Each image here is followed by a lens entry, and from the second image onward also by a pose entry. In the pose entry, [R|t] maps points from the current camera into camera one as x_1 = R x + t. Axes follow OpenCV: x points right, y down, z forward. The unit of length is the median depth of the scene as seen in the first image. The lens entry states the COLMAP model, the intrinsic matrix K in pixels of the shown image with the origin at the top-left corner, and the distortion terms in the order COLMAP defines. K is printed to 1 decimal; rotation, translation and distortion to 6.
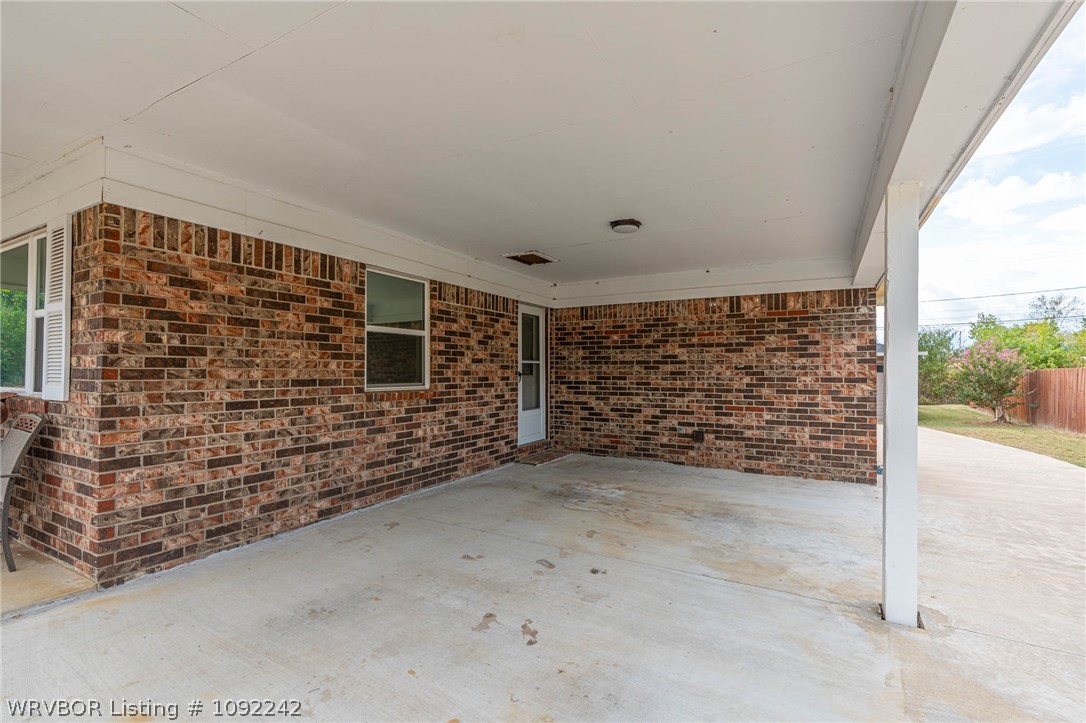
lens RADIAL K [[492.1, 0, 545.1], [0, 492.1, 358.2], [0, 0, 1]] dist [-0.002922, 0.000193]
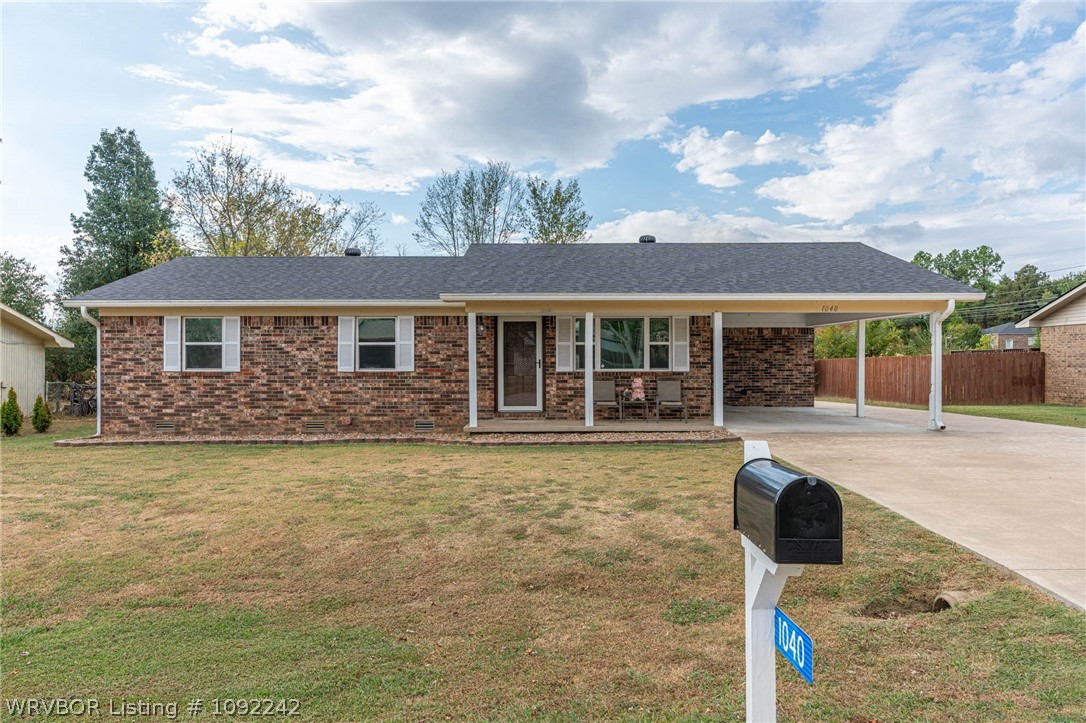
lens RADIAL K [[739.4, 0, 544.1], [0, 739.4, 352.3], [0, 0, 1]] dist [-0.003379, 0.004685]
pose [[0.874160, 0.001312, 0.485636, -2.168024], [-0.008138, 0.999896, 0.011947, -0.048540], [-0.485570, -0.014396, 0.874079, -1.488305]]
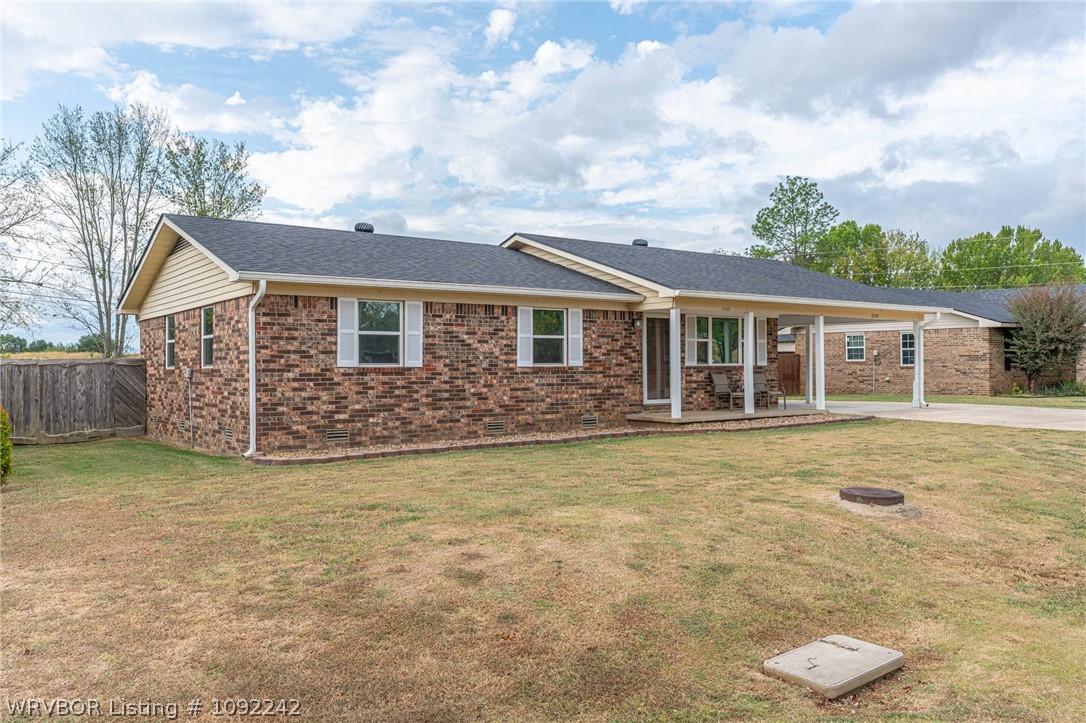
lens RADIAL K [[885.6, 0, 546.5], [0, 885.6, 359.8], [0, 0, 1]] dist [0.039471, 0.001481]
pose [[0.401302, 0.004395, 0.915935, -4.084669], [-0.013547, 0.999908, 0.001138, 0.028477], [-0.915846, -0.012865, 0.401324, -0.114756]]
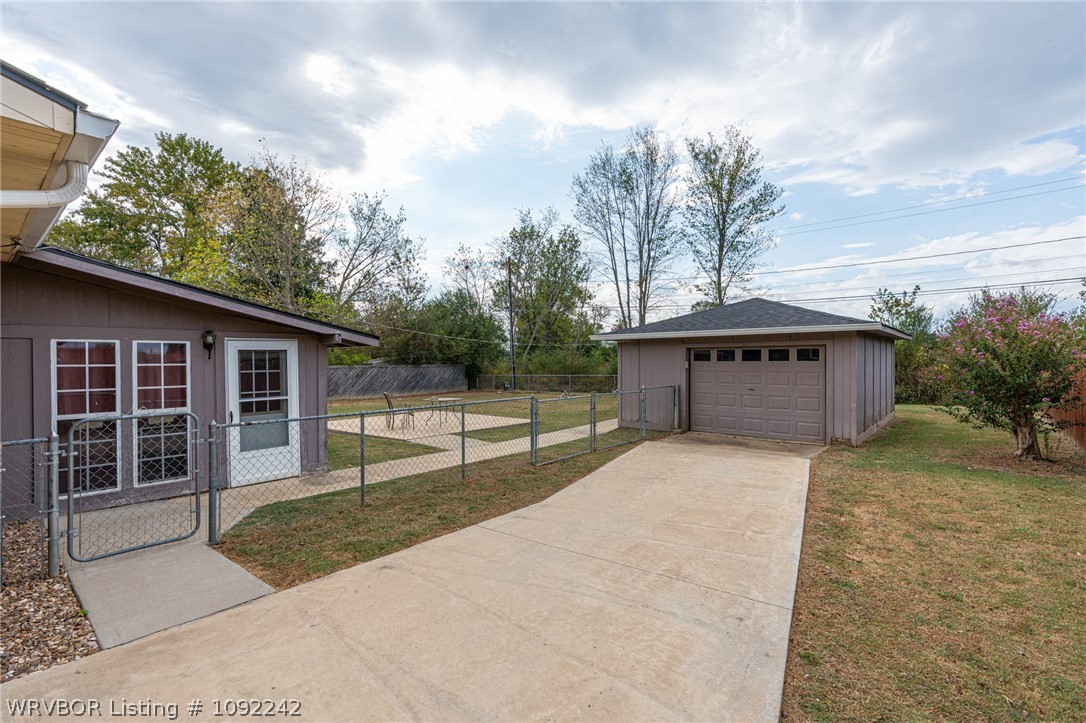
lens RADIAL K [[492.1, 0, 548.8], [0, 492.1, 342.0], [0, 0, 1]] dist [-0.002922, 0.000193]
pose [[0.983254, -0.008949, -0.182021, 1.398723], [0.007660, 0.999940, -0.007787, 0.025375], [0.182080, 0.006263, 0.983264, 1.064414]]
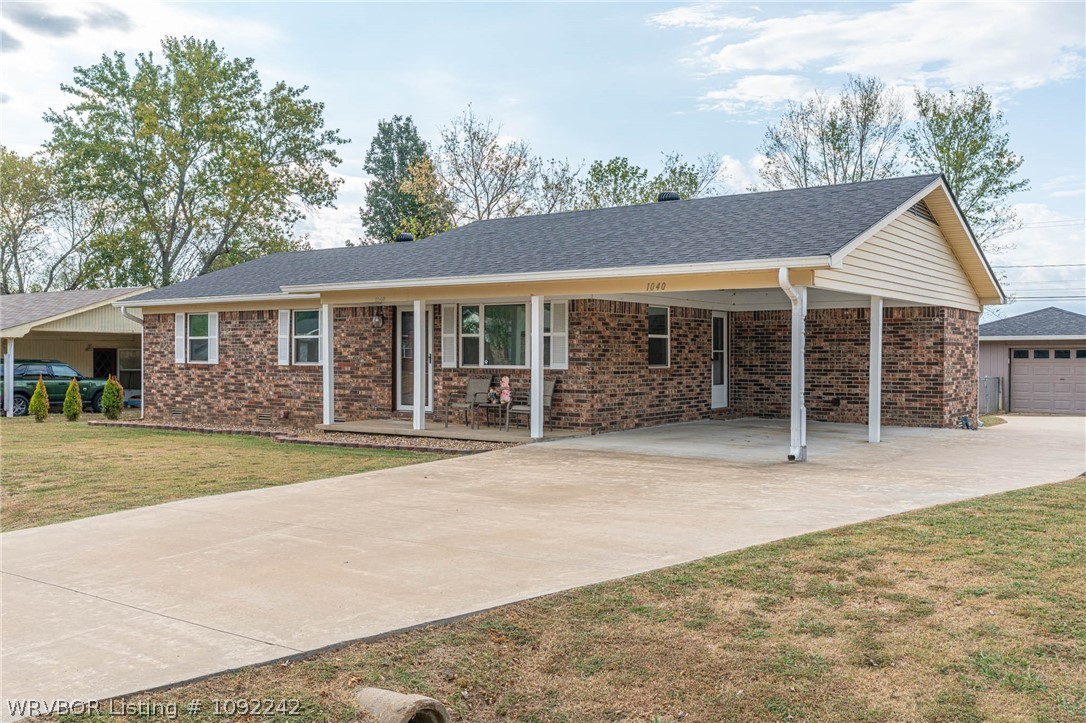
lens RADIAL K [[964.9, 0, 545.1], [0, 964.9, 353.3], [0, 0, 1]] dist [0.010872, -0.006369]
pose [[0.994189, -0.000127, -0.107653, -0.266276], [0.002809, 0.999689, 0.024765, -0.066700], [0.107616, -0.024923, 0.993880, -2.138257]]
